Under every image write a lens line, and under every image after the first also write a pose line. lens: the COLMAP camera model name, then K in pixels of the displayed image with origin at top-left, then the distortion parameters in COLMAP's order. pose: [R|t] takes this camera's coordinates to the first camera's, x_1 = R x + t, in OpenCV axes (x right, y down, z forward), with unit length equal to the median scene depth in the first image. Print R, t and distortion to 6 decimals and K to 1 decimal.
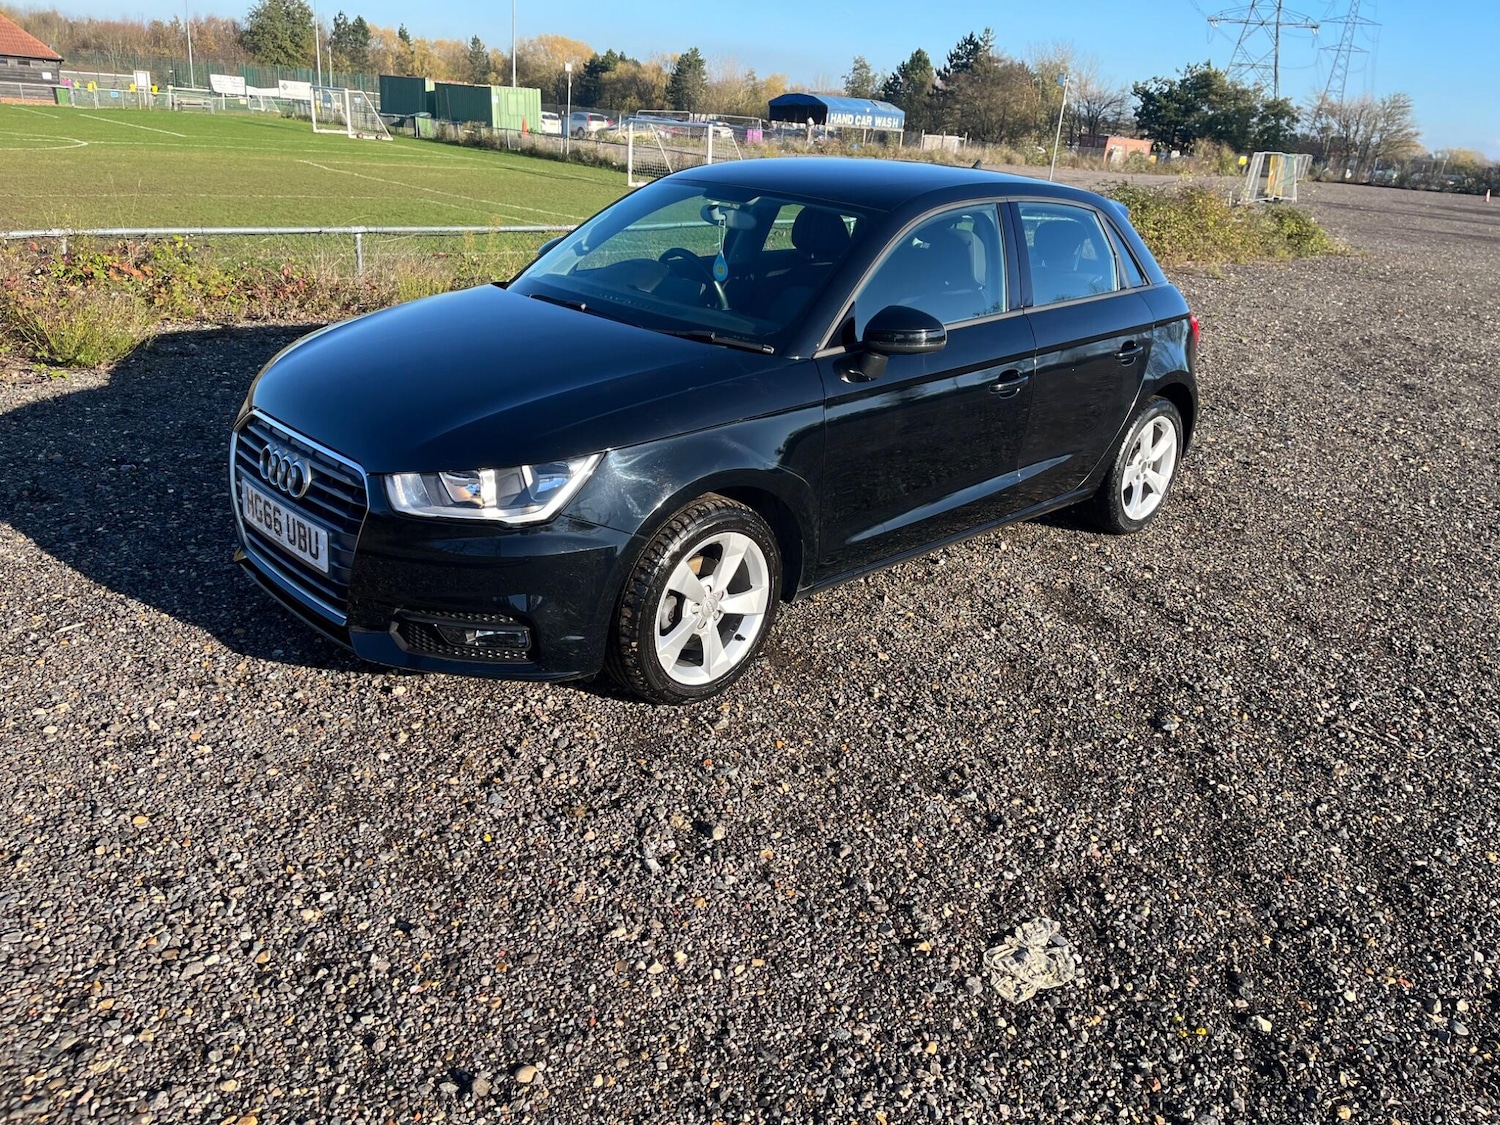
lens RADIAL K [[1129.7, 0, 764.6], [0, 1129.7, 557.9], [0, 0, 1]] dist [0.077207, -0.099011]
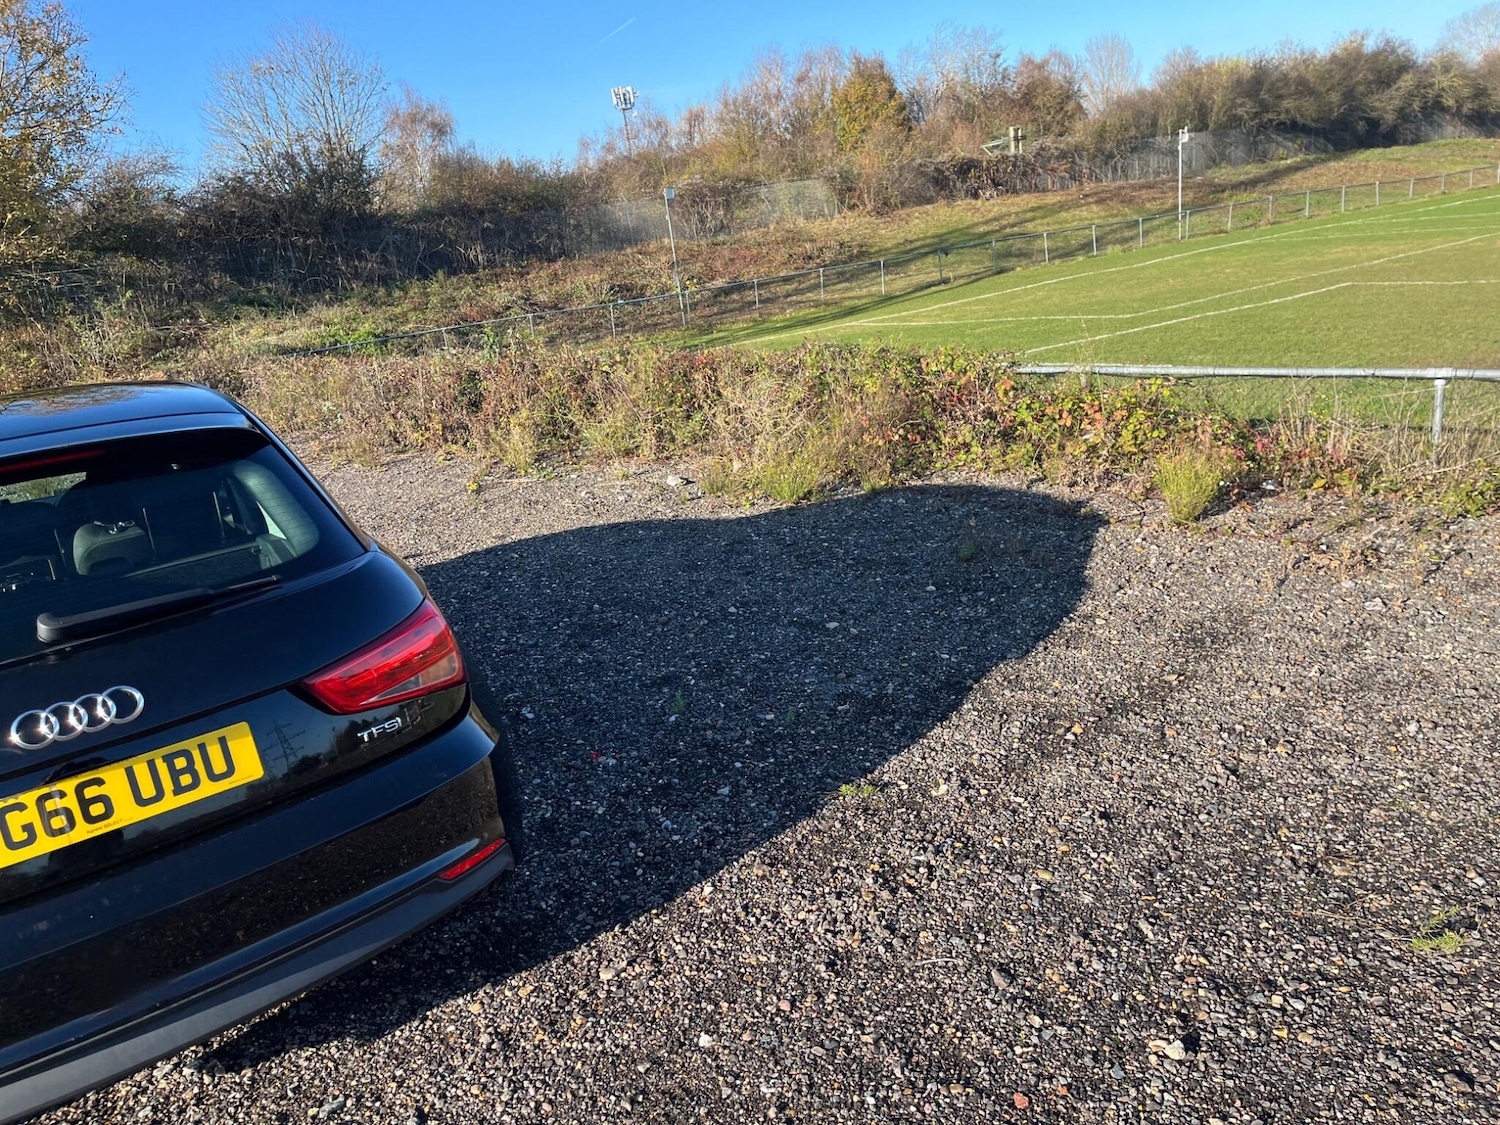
lens RADIAL K [[1128.5, 0, 750.0], [0, 1128.5, 562.5], [0, 0, 1]] dist [0.079945, -0.104827]
pose [[-0.166975, 0.221168, -0.960835, 0.806407], [-0.244636, 0.934749, 0.257677, -0.612816], [0.955130, 0.278081, -0.101974, 1.724844]]
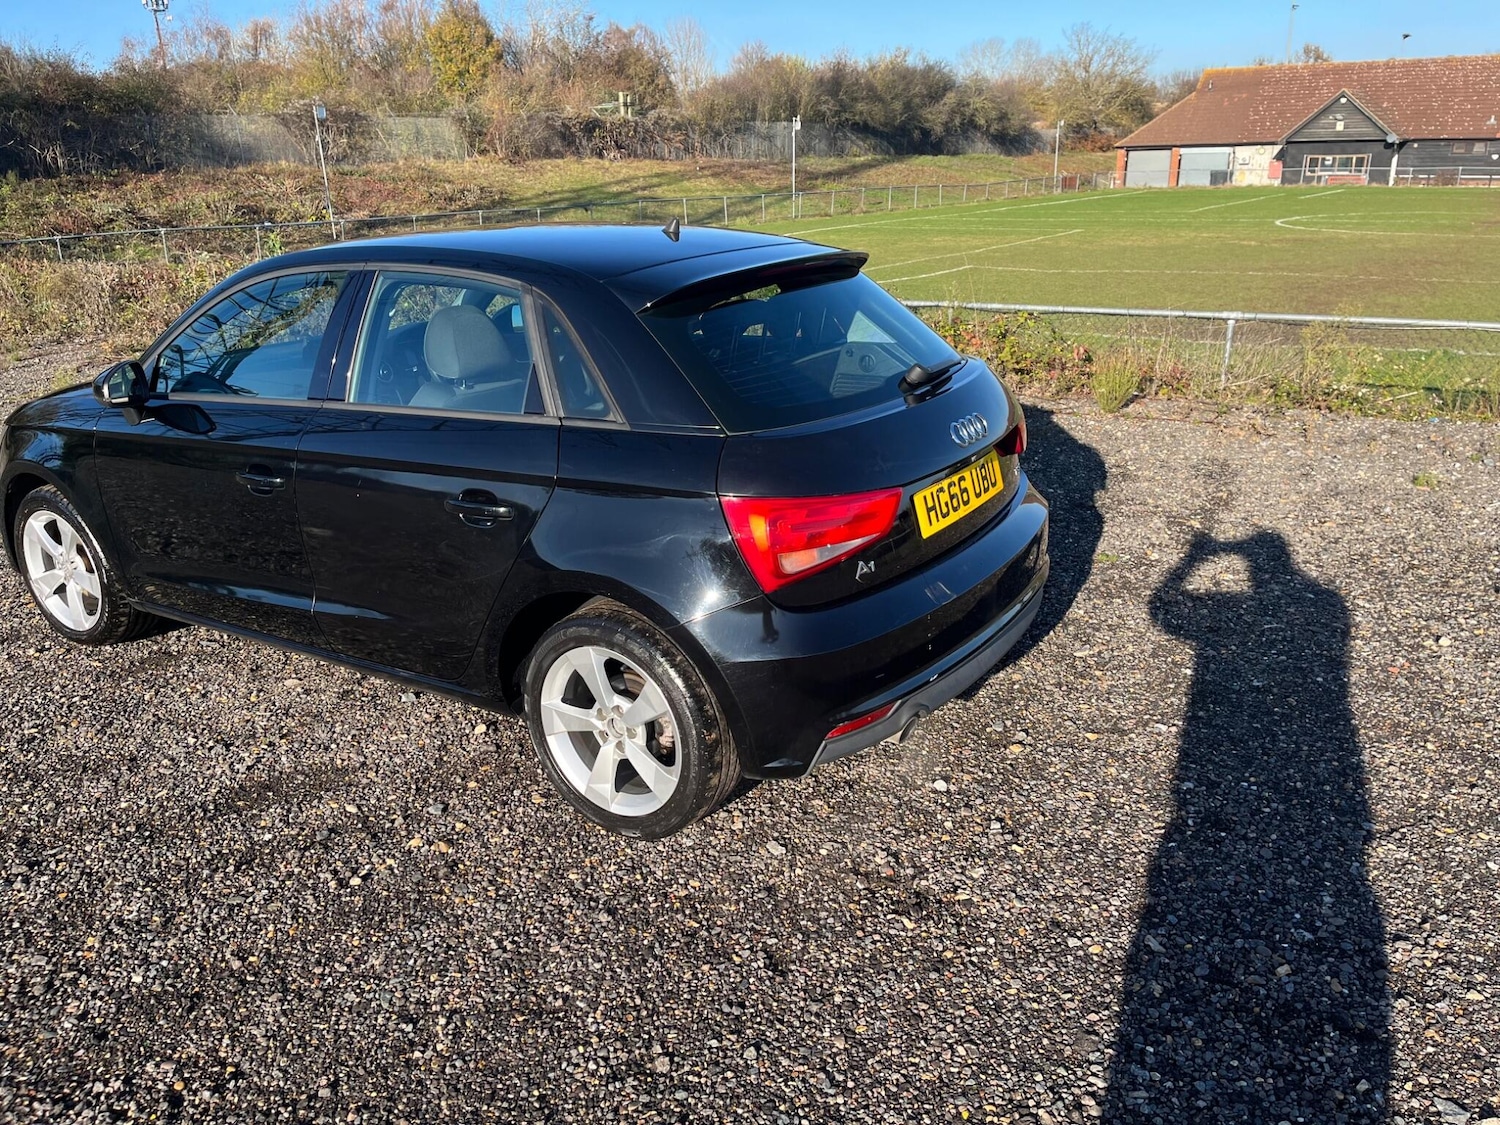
lens RADIAL K [[1129.1, 0, 770.5], [0, 1129.1, 561.1], [0, 0, 1]] dist [0.080163, -0.105625]
pose [[0.220042, 0.248213, -0.943383, 1.082510], [-0.313376, 0.933812, 0.172600, -0.351587], [0.923784, 0.257654, 0.283262, 1.093773]]
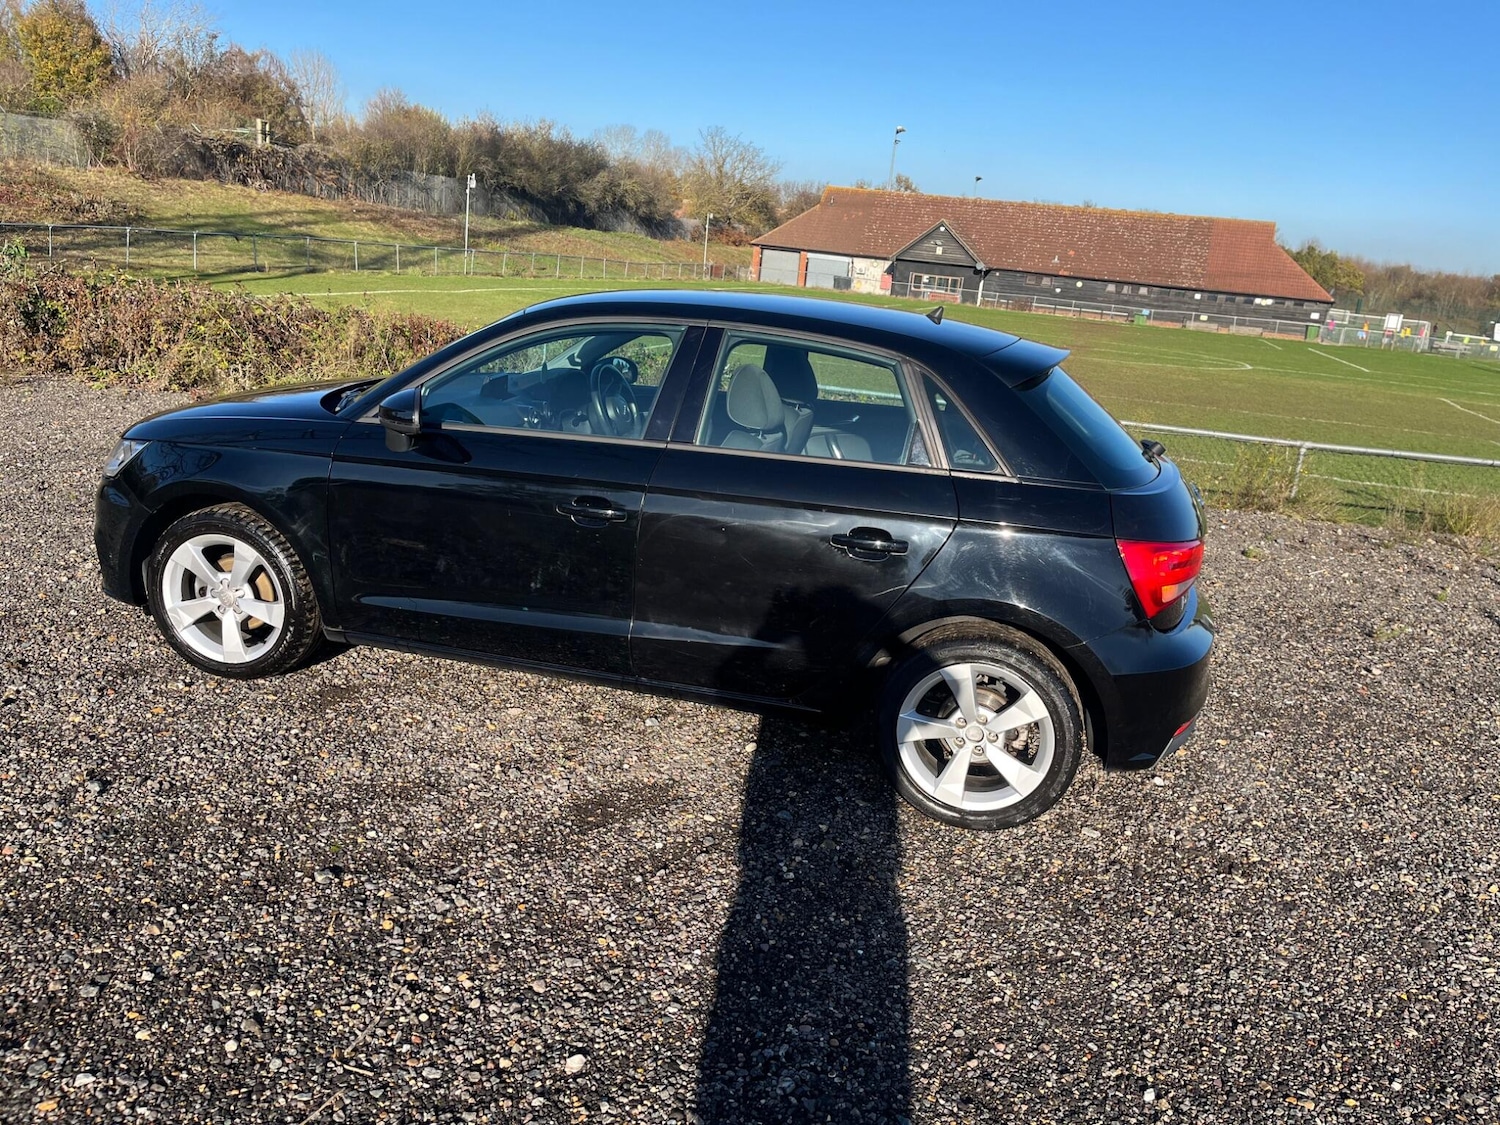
lens RADIAL K [[1129.7, 0, 764.6], [0, 1129.7, 557.9], [0, 0, 1]] dist [0.077207, -0.099011]
pose [[0.516575, 0.202433, -0.831968, 1.004283], [-0.363099, 0.931750, 0.001261, -0.164534], [0.775442, 0.301435, 0.554822, 0.604598]]
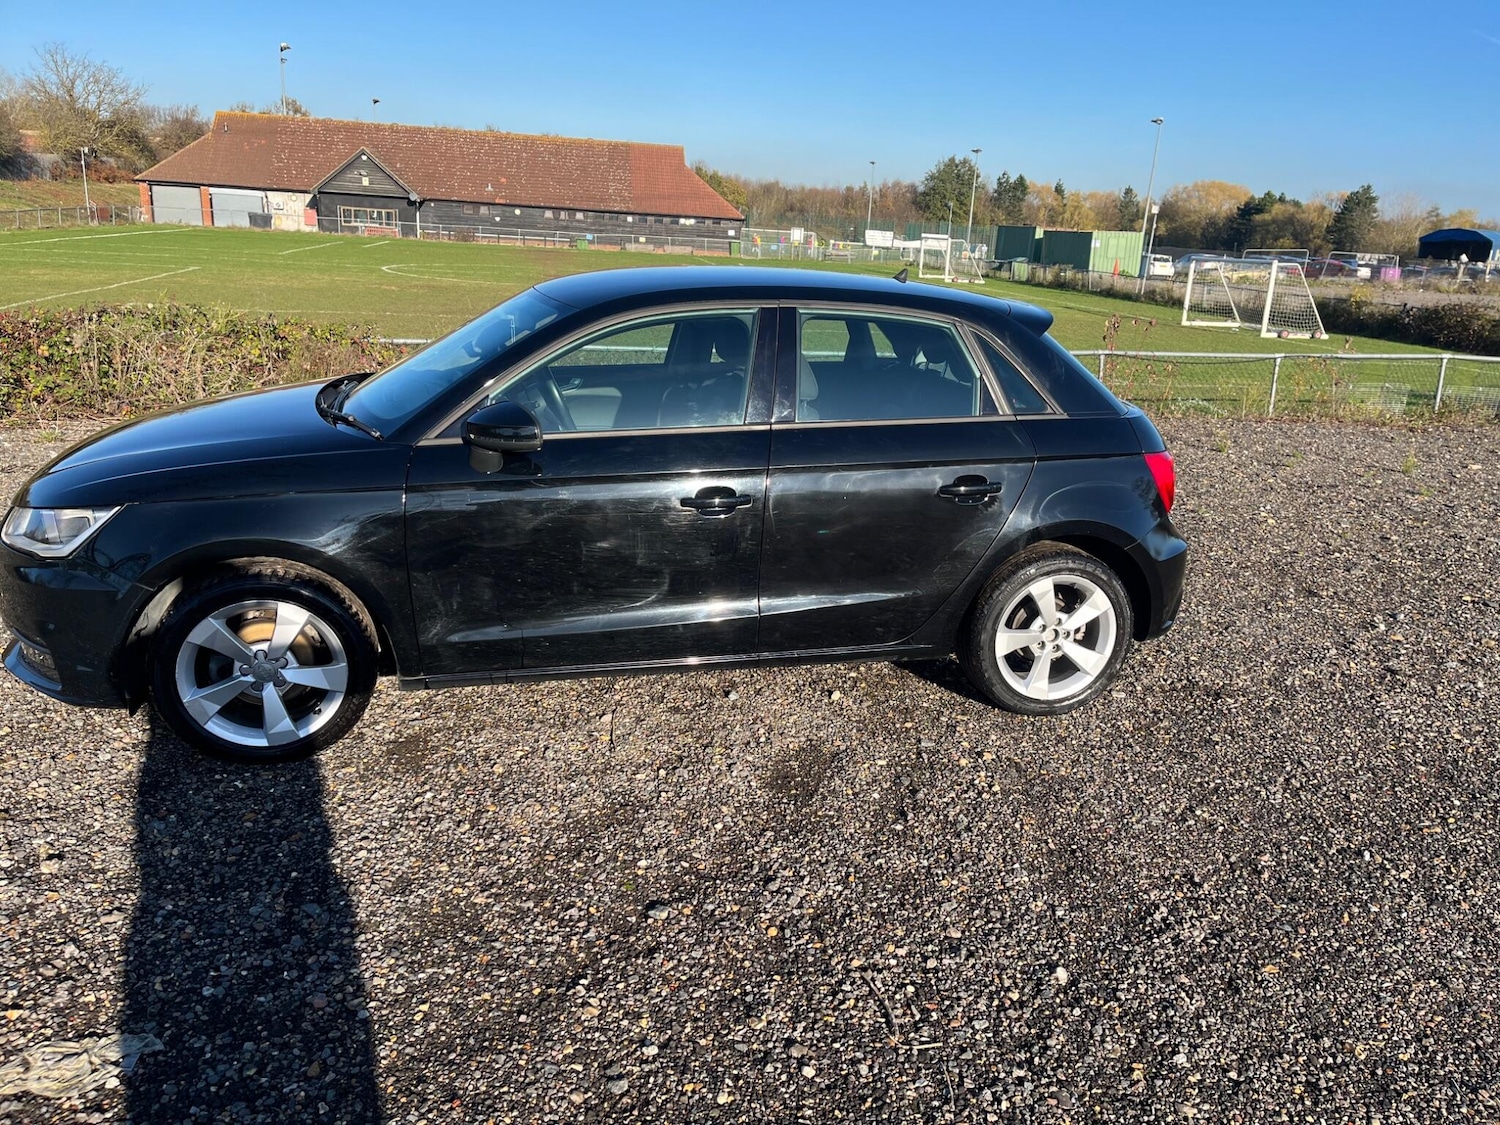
lens RADIAL K [[1129.7, 0, 764.6], [0, 1129.7, 557.9], [0, 0, 1]] dist [0.077207, -0.099011]
pose [[0.860205, 0.117754, -0.496166, 0.678490], [-0.174075, 0.982336, -0.068659, -0.052768], [0.479317, 0.145431, 0.865509, 0.241902]]
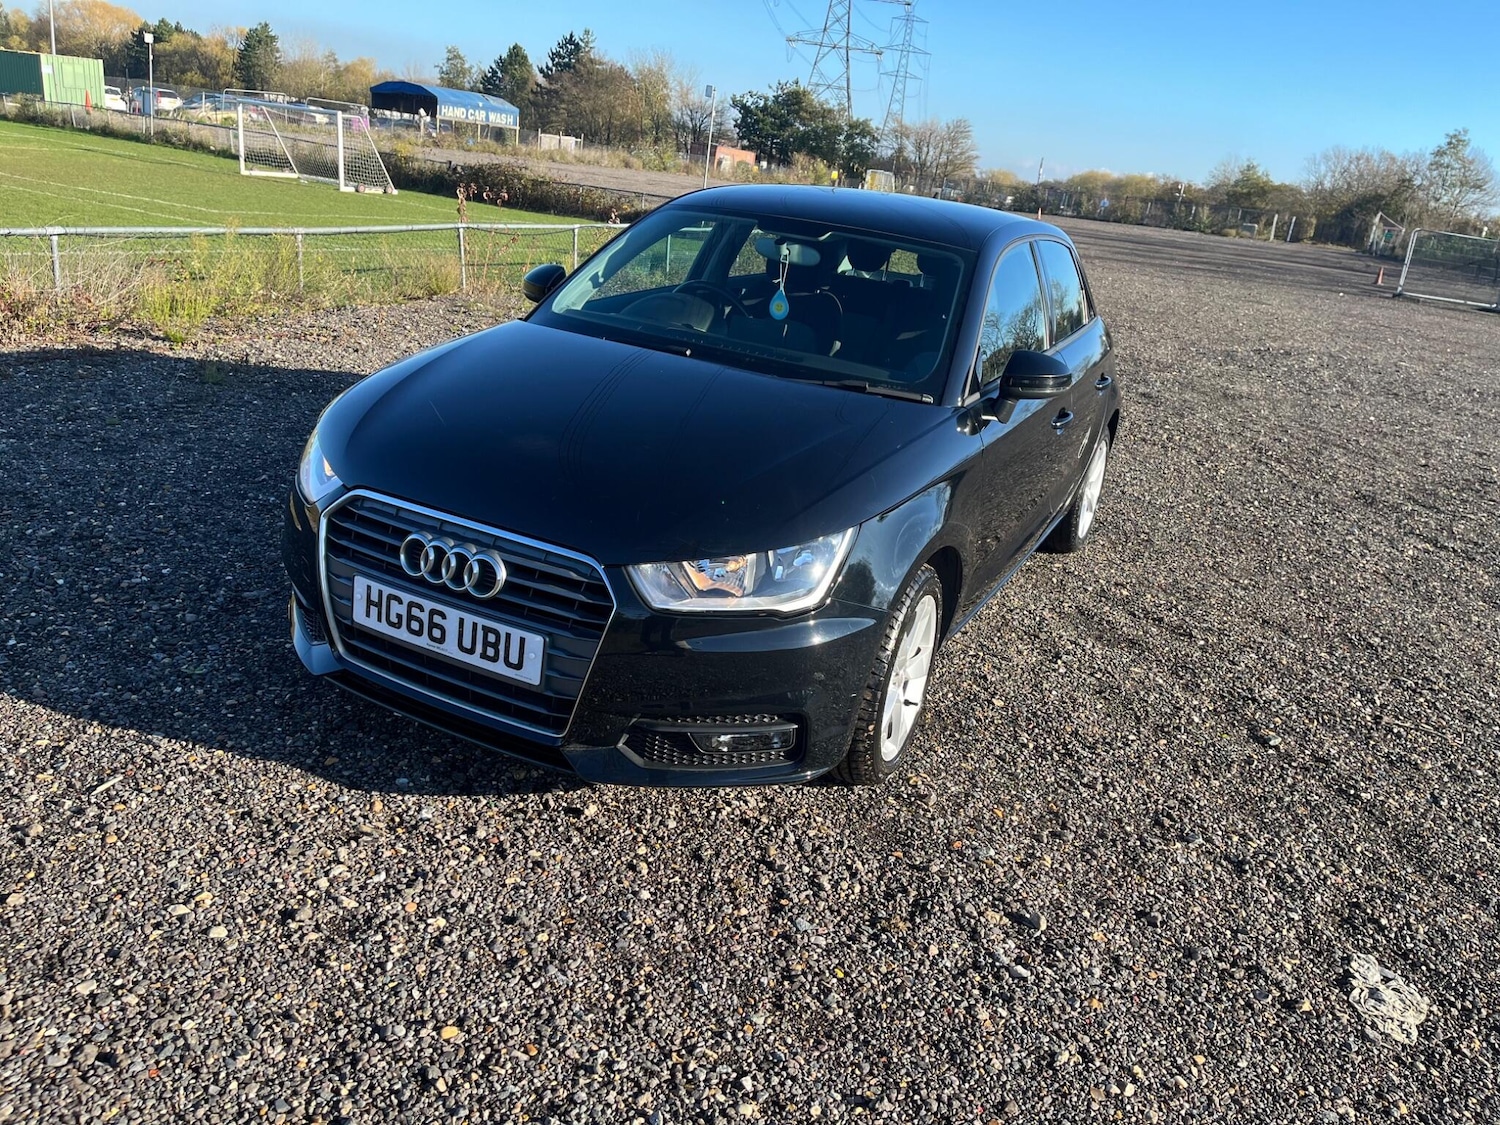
lens RADIAL K [[1127.2, 0, 764.6], [0, 1127.2, 569.3], [0, 0, 1]] dist [0.082695, -0.107907]
pose [[0.944518, -0.071578, 0.320567, -0.361997], [0.068464, 0.997433, 0.020992, -0.057950], [-0.321246, 0.002120, 0.946993, 0.117431]]
